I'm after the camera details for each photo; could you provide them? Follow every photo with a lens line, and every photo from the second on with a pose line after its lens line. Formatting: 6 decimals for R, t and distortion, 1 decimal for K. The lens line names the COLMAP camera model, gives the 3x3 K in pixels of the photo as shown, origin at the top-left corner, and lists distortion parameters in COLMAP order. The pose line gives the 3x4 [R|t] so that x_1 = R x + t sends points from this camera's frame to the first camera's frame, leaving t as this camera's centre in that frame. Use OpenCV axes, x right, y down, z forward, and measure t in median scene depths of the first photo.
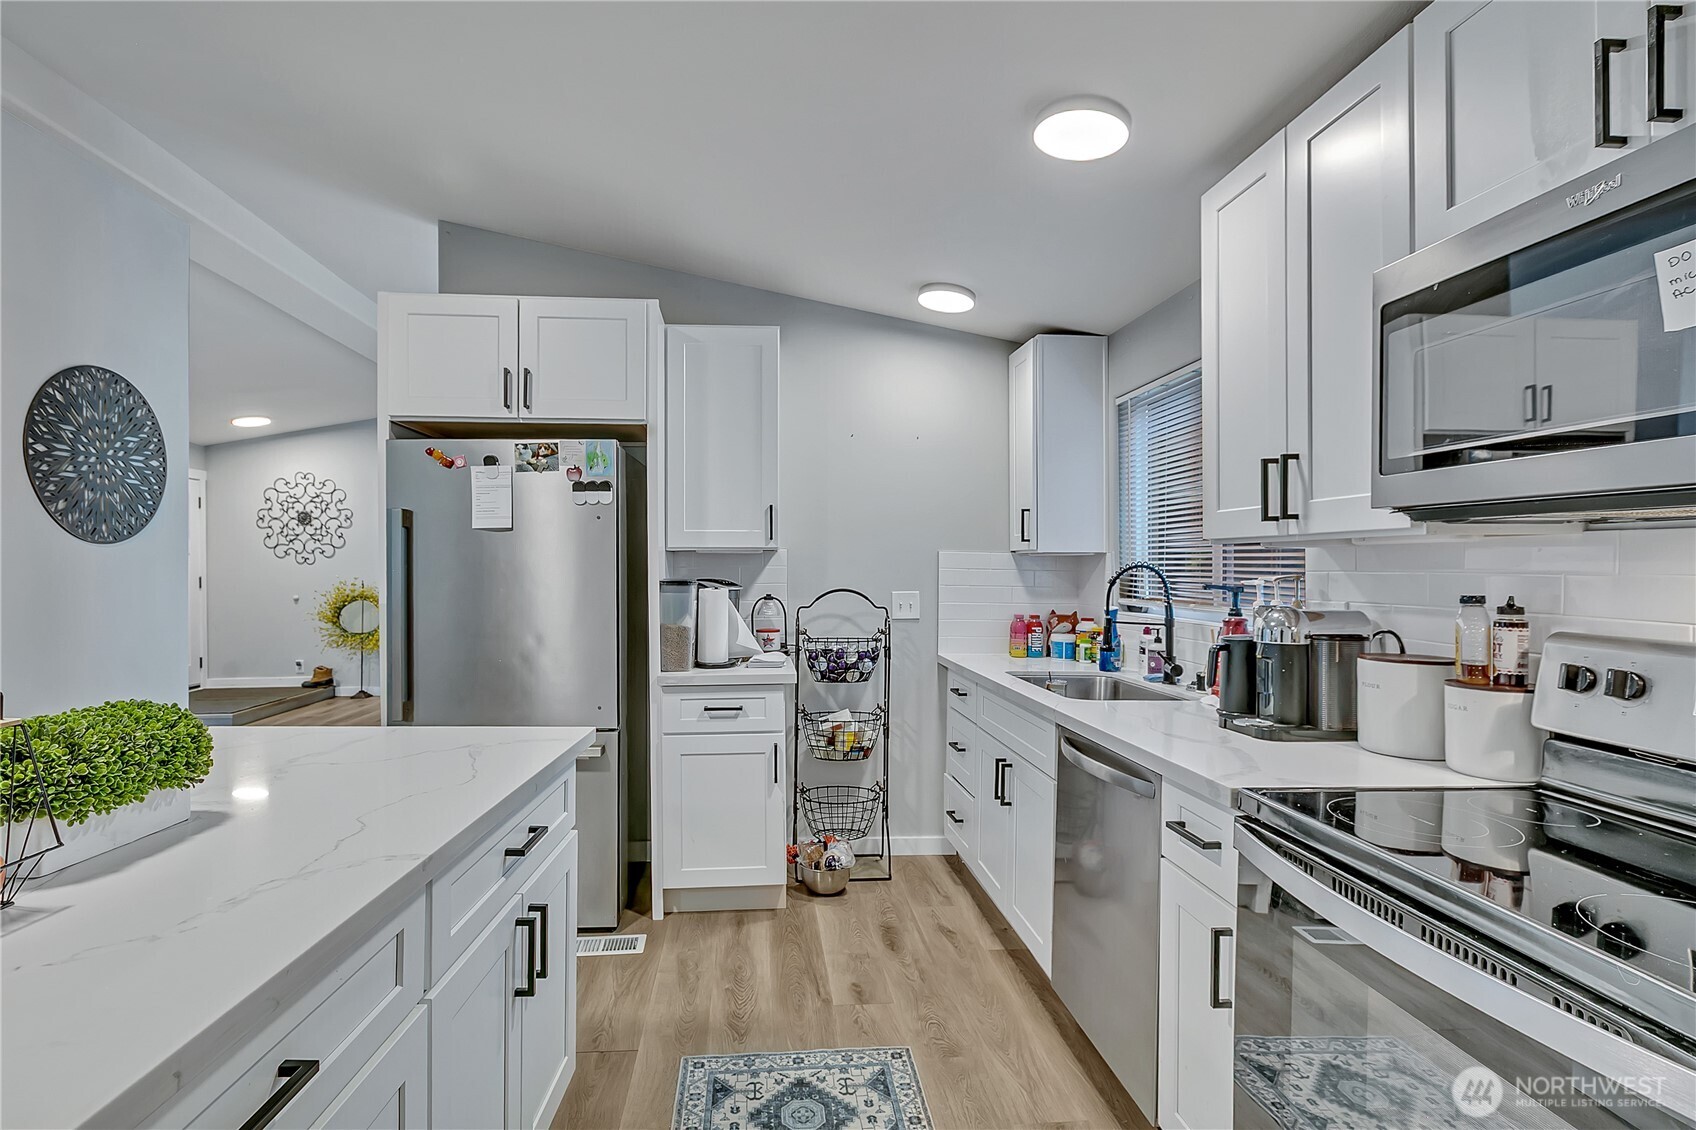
lens RADIAL K [[815.1, 0, 829.3], [0, 815.1, 571.1], [0, 0, 1]] dist [0.003251, 0.000213]
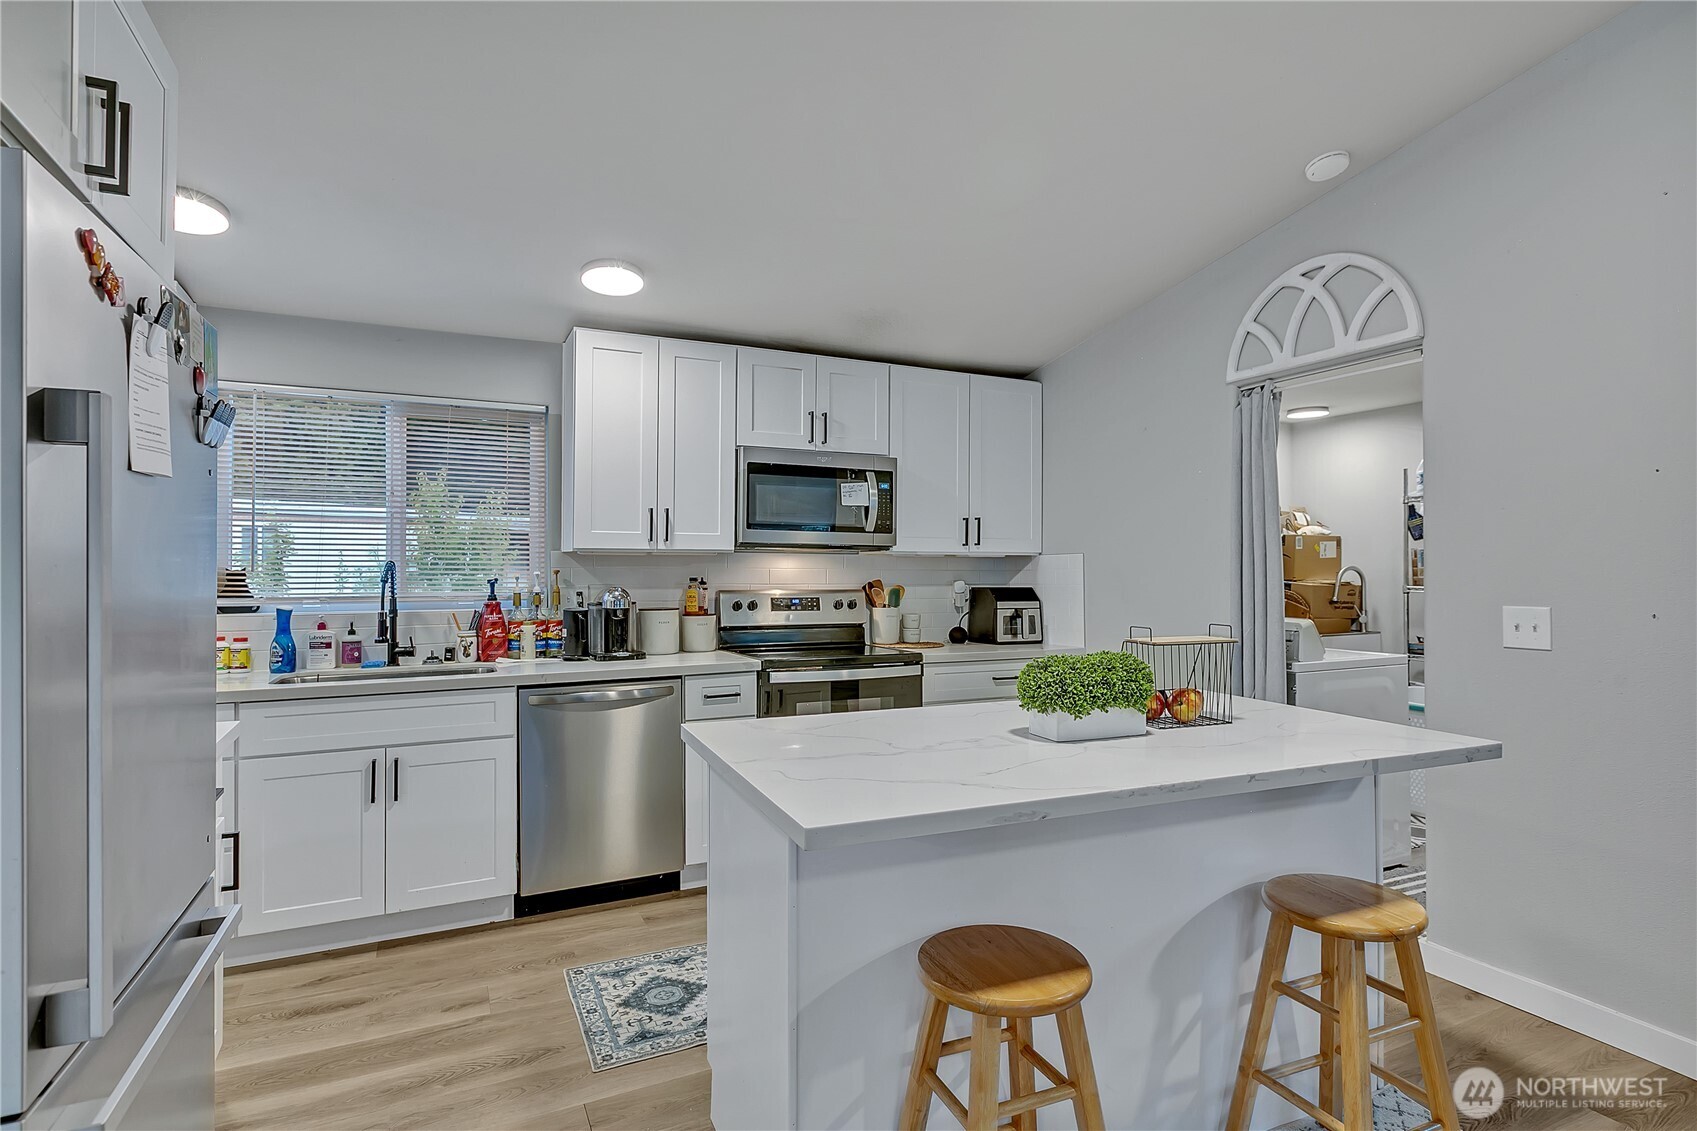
lens RADIAL K [[795.2, 0, 854.8], [0, 795.2, 559.3], [0, 0, 1]] dist [-0.001648, -0.000087]
pose [[-0.337623, 0.001878, 0.941280, -0.863315], [0.001904, 0.999997, -0.001312, -0.010797], [-0.941280, 0.001349, -0.337626, 0.750974]]
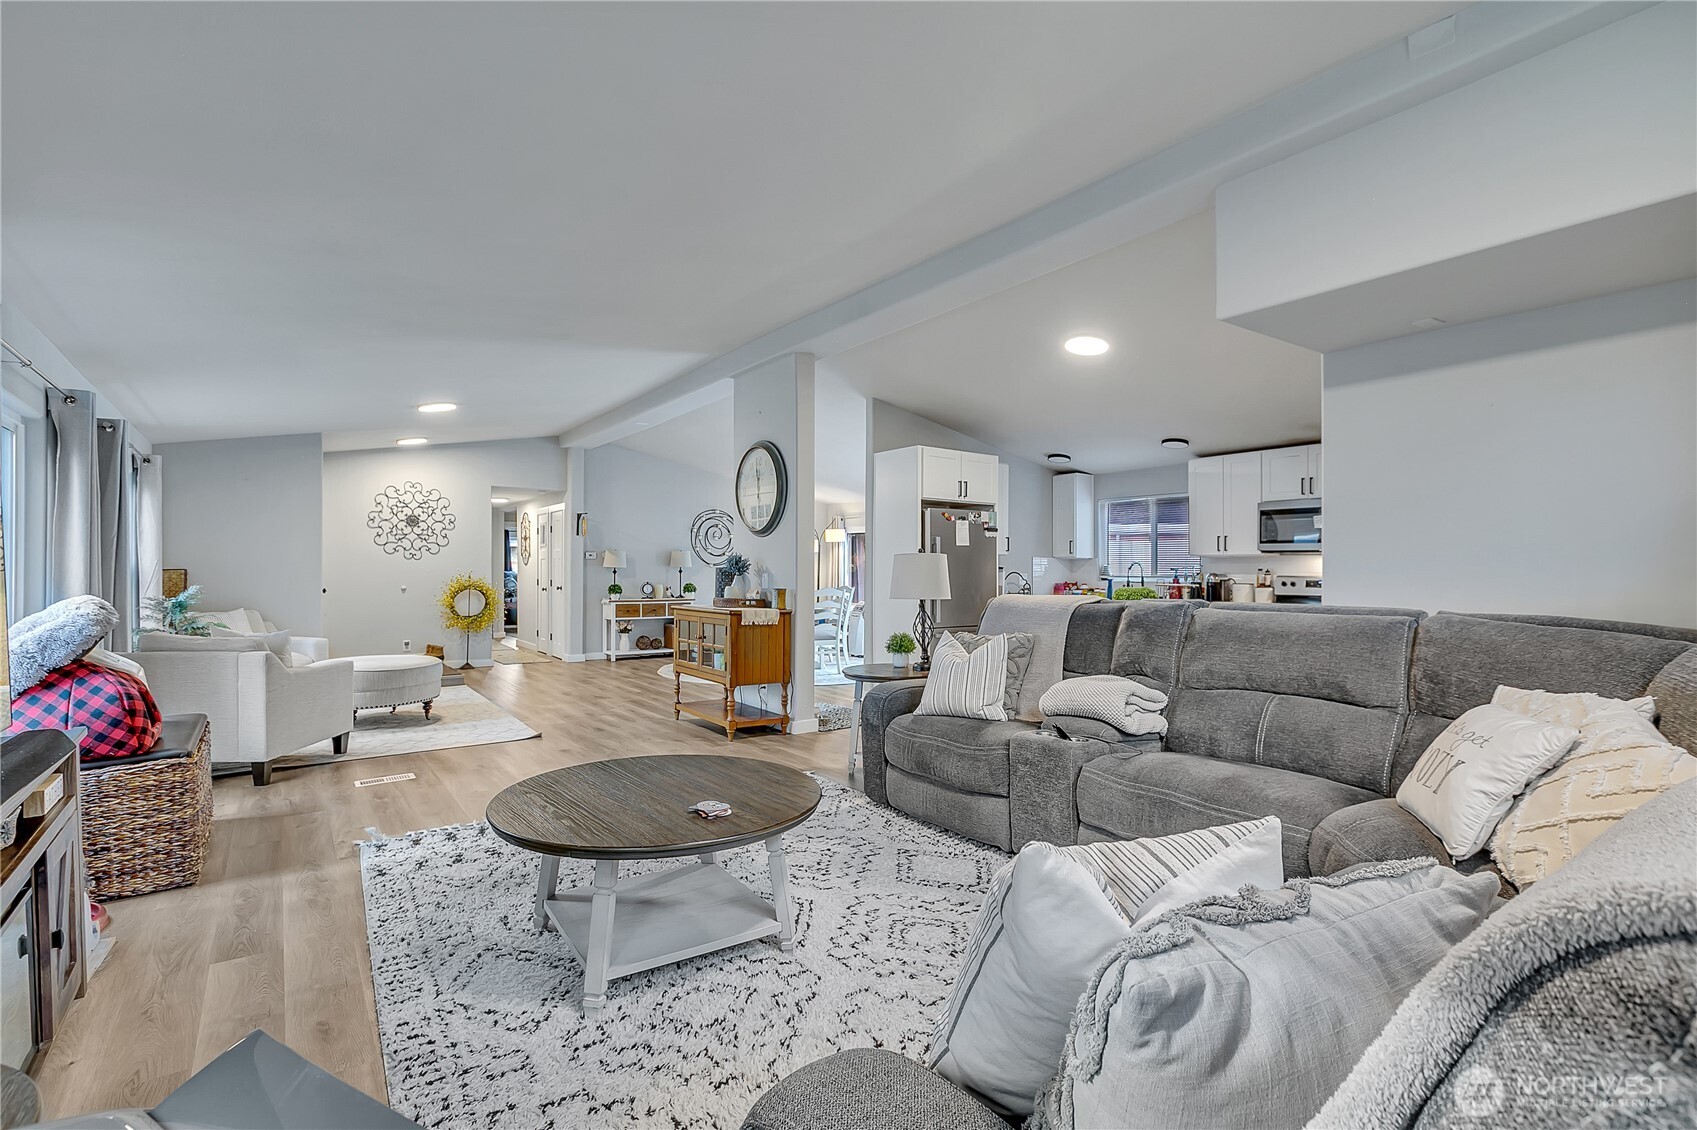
lens RADIAL K [[795.2, 0, 854.8], [0, 795.2, 558.8], [0, 0, 1]] dist [-0.001648, -0.000087]
pose [[0.847365, 0.010432, 0.530908, -1.988157], [-0.000421, 0.999820, -0.018974, 0.034327], [-0.531010, 0.015854, 0.847217, -0.893209]]
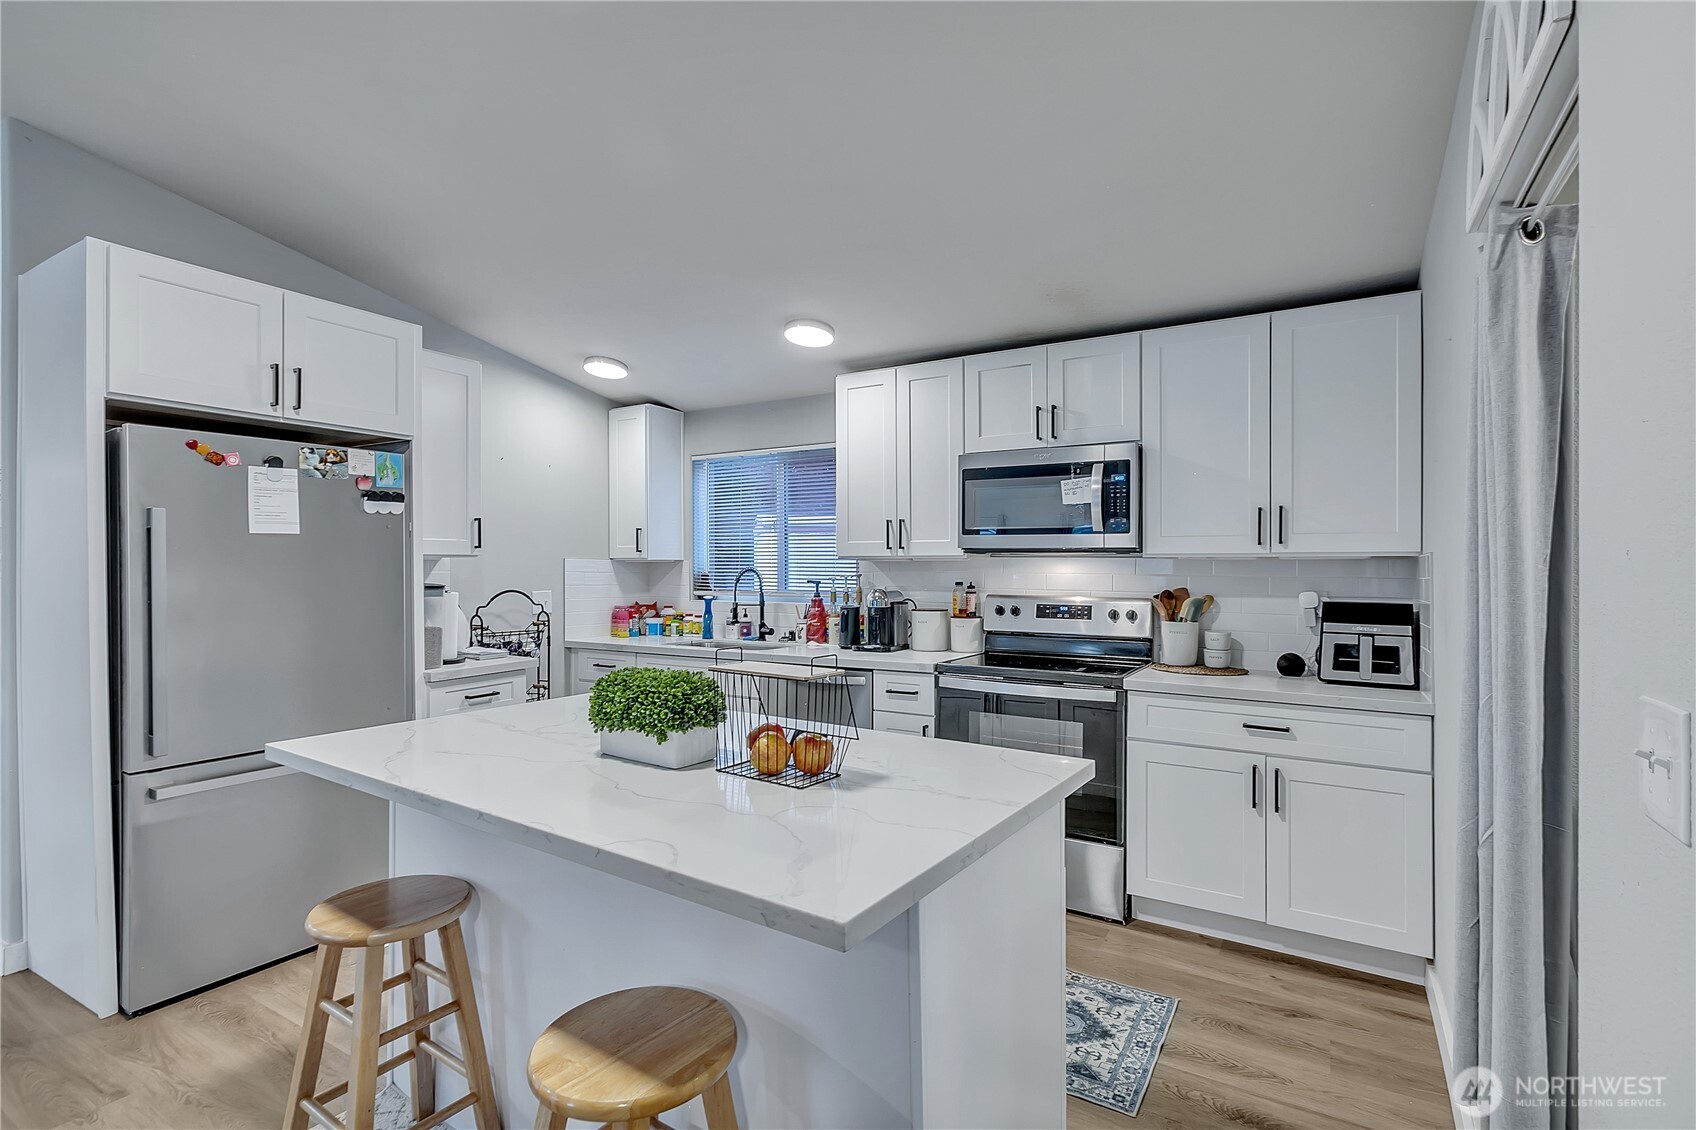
lens RADIAL K [[779.6, 0, 848.0], [0, 779.6, 565.0], [0, 0, 1]] dist [0.001743, -0.000094]
pose [[0.574971, -0.002228, 0.818171, -0.766293], [0.007065, 0.999973, -0.002242, -0.010590], [-0.818143, 0.007070, 0.574971, -0.054281]]
